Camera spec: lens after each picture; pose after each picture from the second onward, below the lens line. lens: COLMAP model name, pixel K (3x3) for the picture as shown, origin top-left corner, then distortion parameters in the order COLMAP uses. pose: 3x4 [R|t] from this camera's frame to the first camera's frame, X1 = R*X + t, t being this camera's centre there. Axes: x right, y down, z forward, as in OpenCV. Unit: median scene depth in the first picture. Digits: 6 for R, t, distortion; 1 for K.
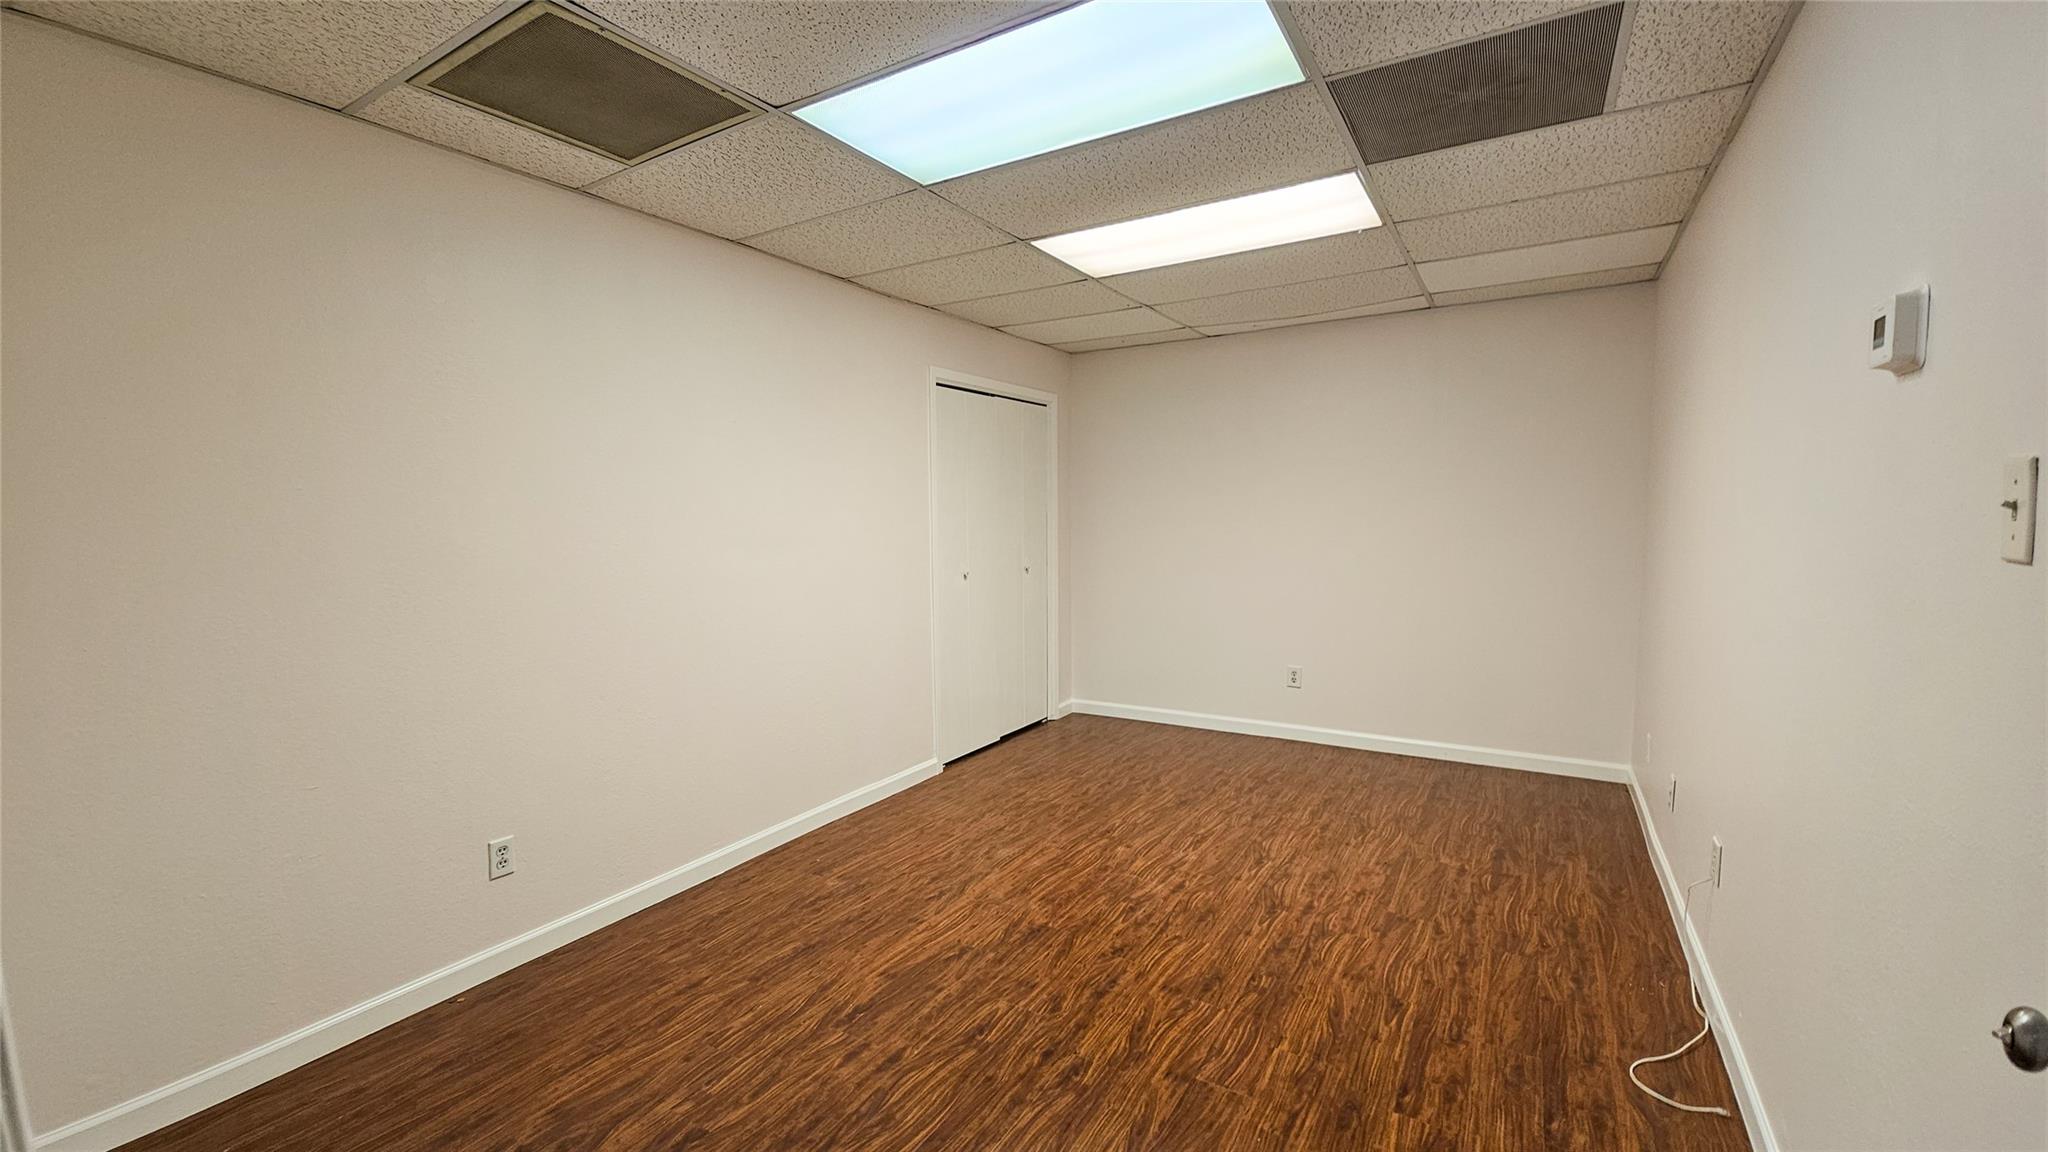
lens RADIAL K [[824.7, 0, 1016.7], [0, 824.7, 569.1], [0, 0, 1]] dist [0.002347, -0.000295]
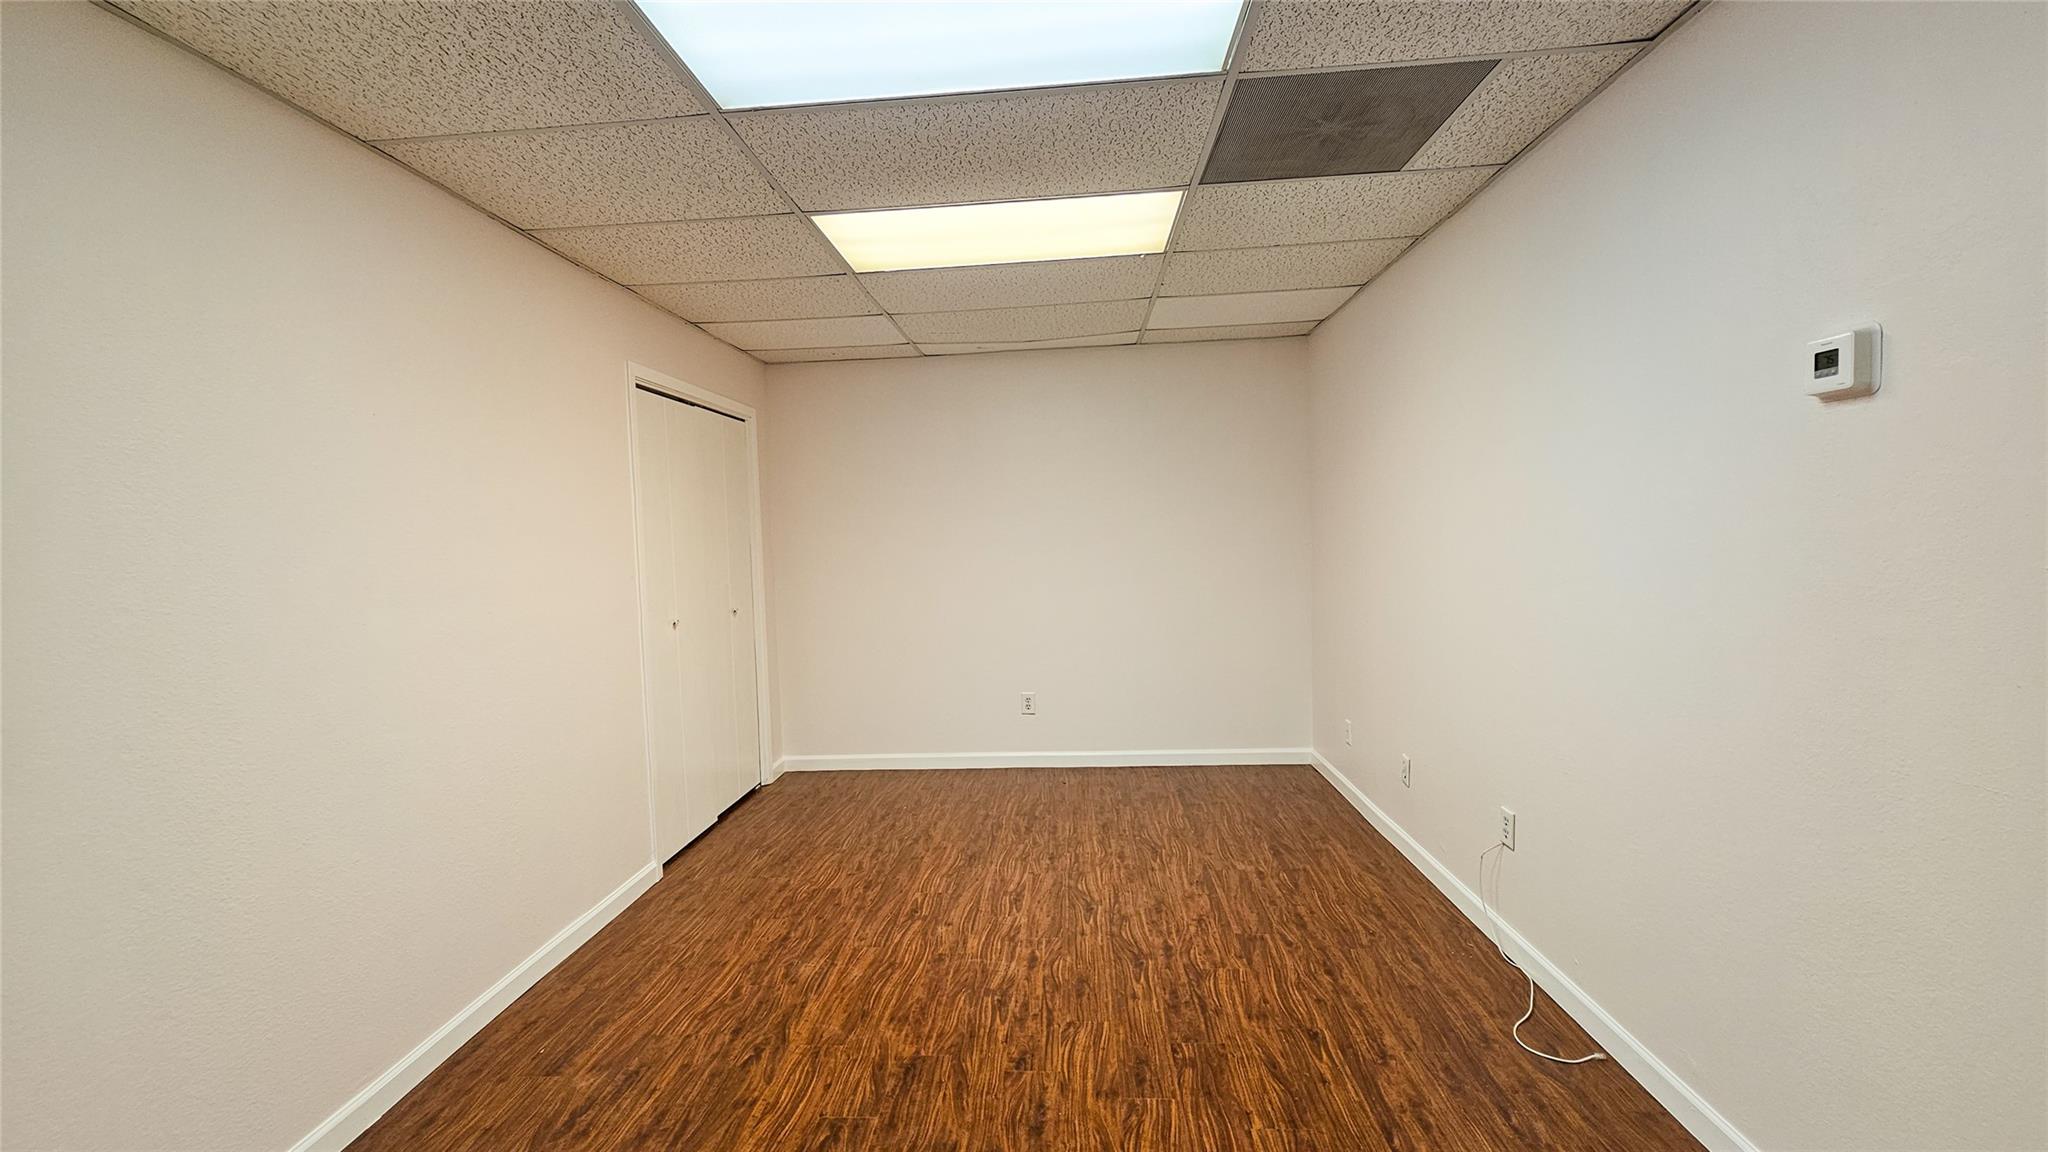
lens RADIAL K [[824.7, 0, 1016.7], [0, 824.7, 569.1], [0, 0, 1]] dist [0.002347, -0.000295]
pose [[0.887924, -0.038873, 0.458344, -0.190861], [0.055324, 0.998215, -0.022517, -0.013328], [-0.456651, 0.045351, 0.888489, 0.186137]]
